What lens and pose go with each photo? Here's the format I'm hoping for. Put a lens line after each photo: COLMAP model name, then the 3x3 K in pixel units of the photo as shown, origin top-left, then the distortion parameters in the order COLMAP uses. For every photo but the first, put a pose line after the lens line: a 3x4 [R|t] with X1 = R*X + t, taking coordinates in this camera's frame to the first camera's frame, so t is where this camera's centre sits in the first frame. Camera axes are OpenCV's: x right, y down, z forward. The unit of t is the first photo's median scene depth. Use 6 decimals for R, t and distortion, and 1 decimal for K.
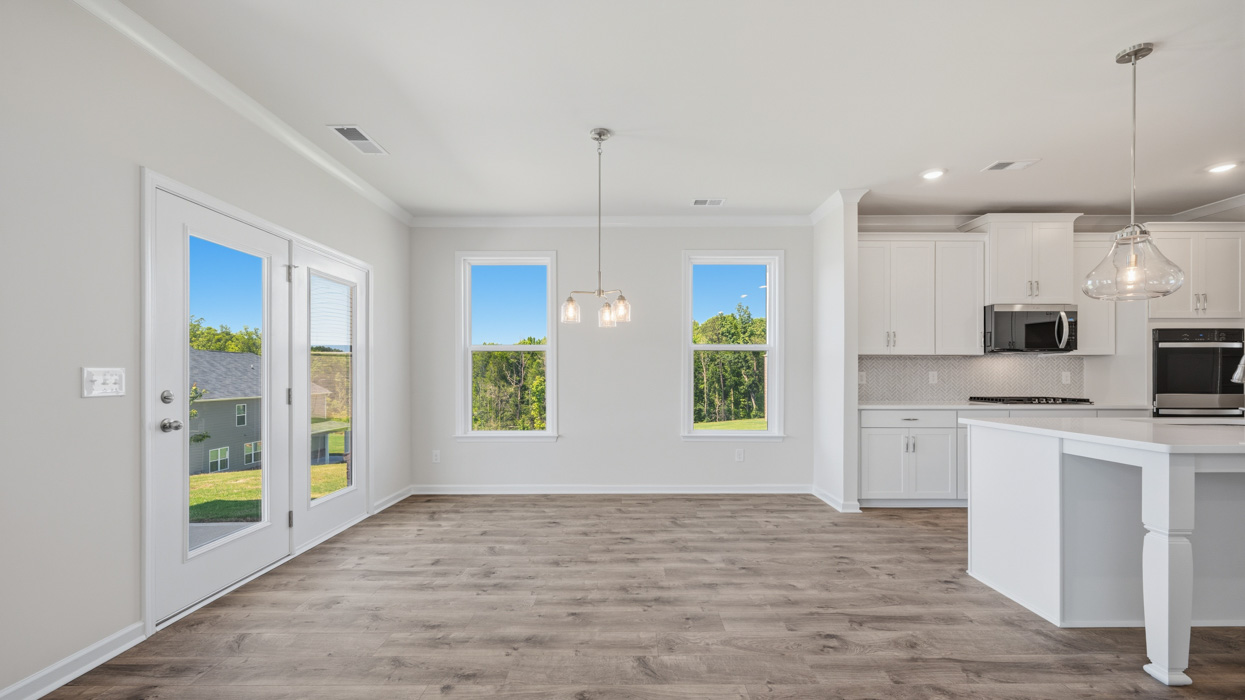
lens RADIAL K [[493.0, 0, 625.5], [0, 493.0, 373.1], [0, 0, 1]] dist [-0.000567, 0.000017]
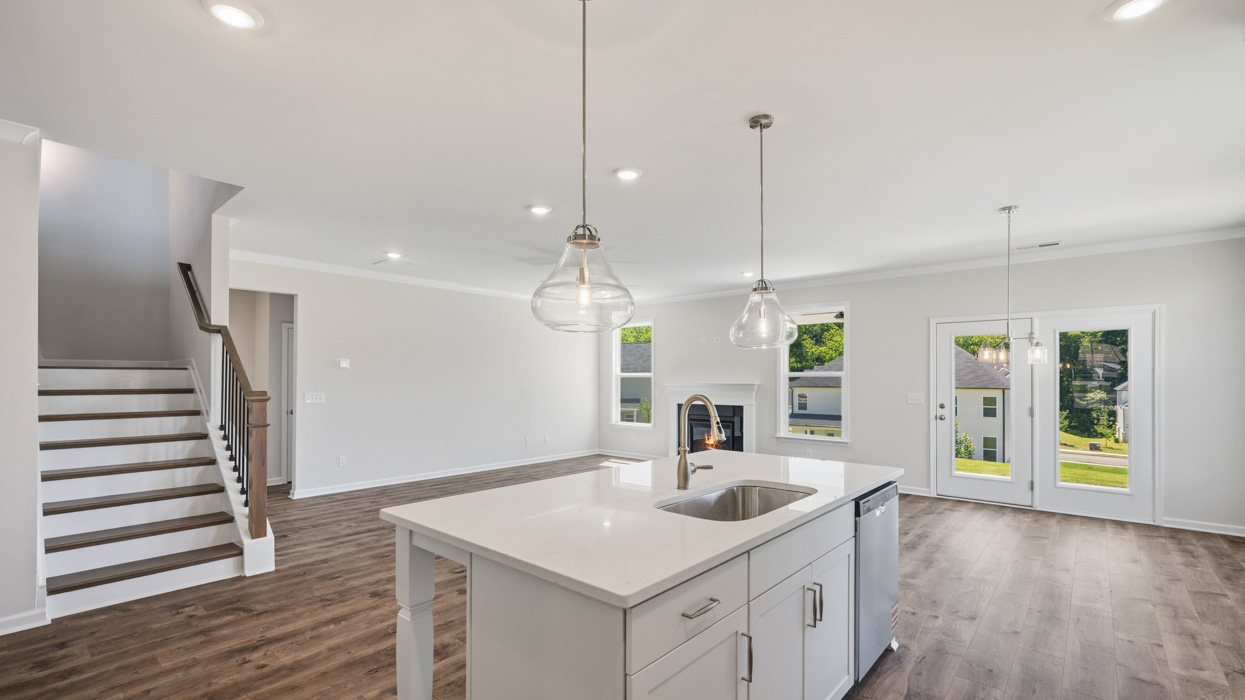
lens RADIAL K [[545.5, 0, 623.5], [0, 545.5, 372.9], [0, 0, 1]] dist [-0.000367, 0.000571]
pose [[-0.657067, -0.008993, -0.753778, 1.370988], [0.002462, 0.999898, -0.014075, -0.052399], [0.753828, -0.011104, -0.656978, 1.001450]]
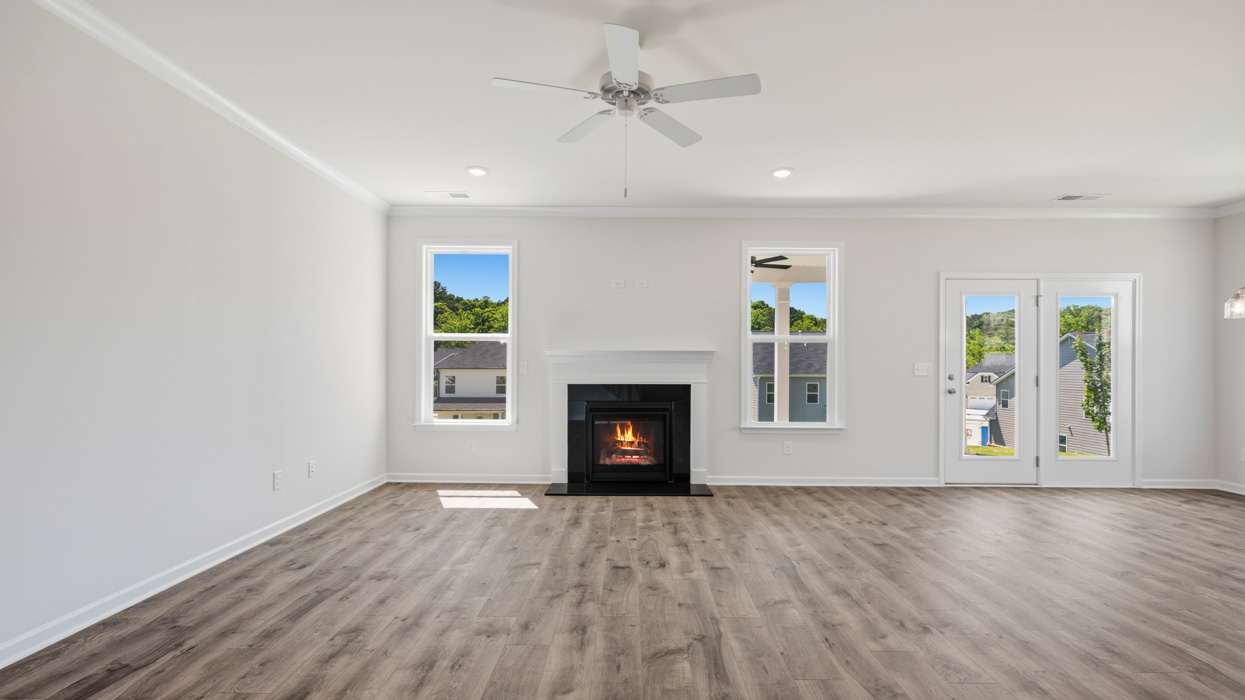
lens RADIAL K [[545.5, 0, 627.9], [0, 545.5, 360.2], [0, 0, 1]] dist [-0.000367, 0.000571]
pose [[0.000192, -0.006816, -0.999977, 0.861456], [-0.001143, 0.999976, -0.006816, -0.004346], [0.999999, 0.001145, 0.000184, -0.229456]]
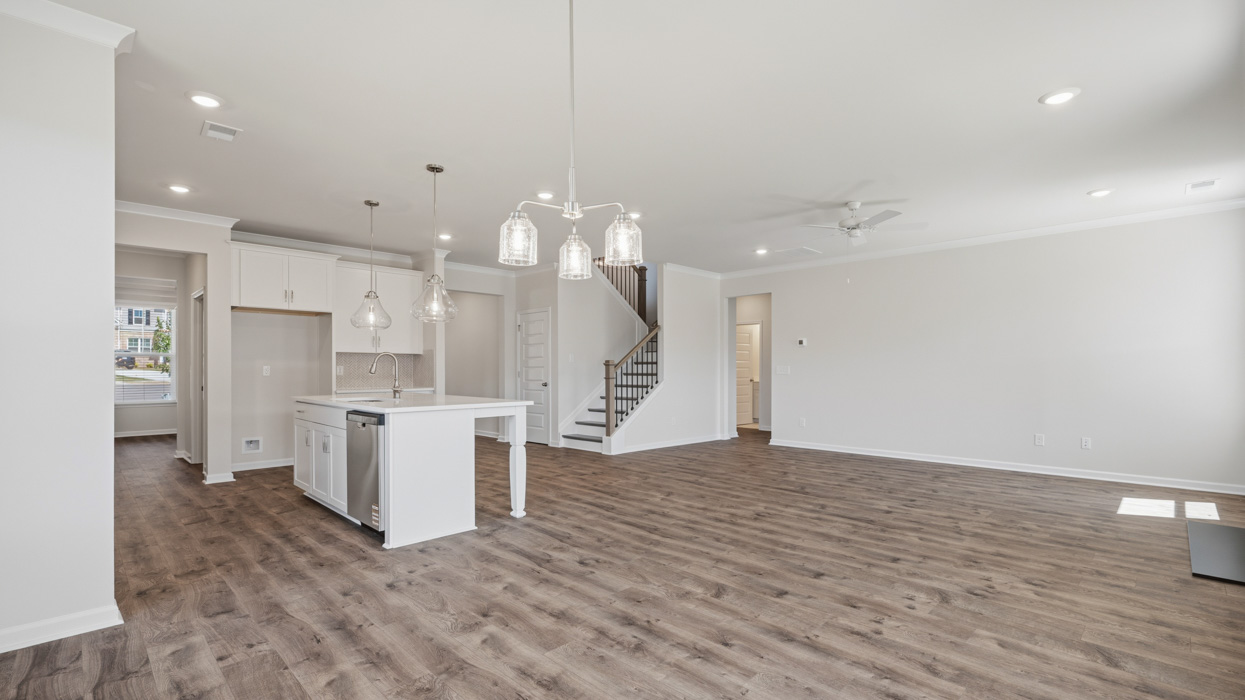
lens RADIAL K [[545.5, 0, 622.5], [0, 545.5, 367.4], [0, 0, 1]] dist [-0.000367, 0.000571]
pose [[-0.705348, 0.003475, 0.708853, -0.427233], [-0.001426, 0.999979, -0.006320, 0.004819], [-0.708860, -0.005469, -0.705328, 1.171305]]
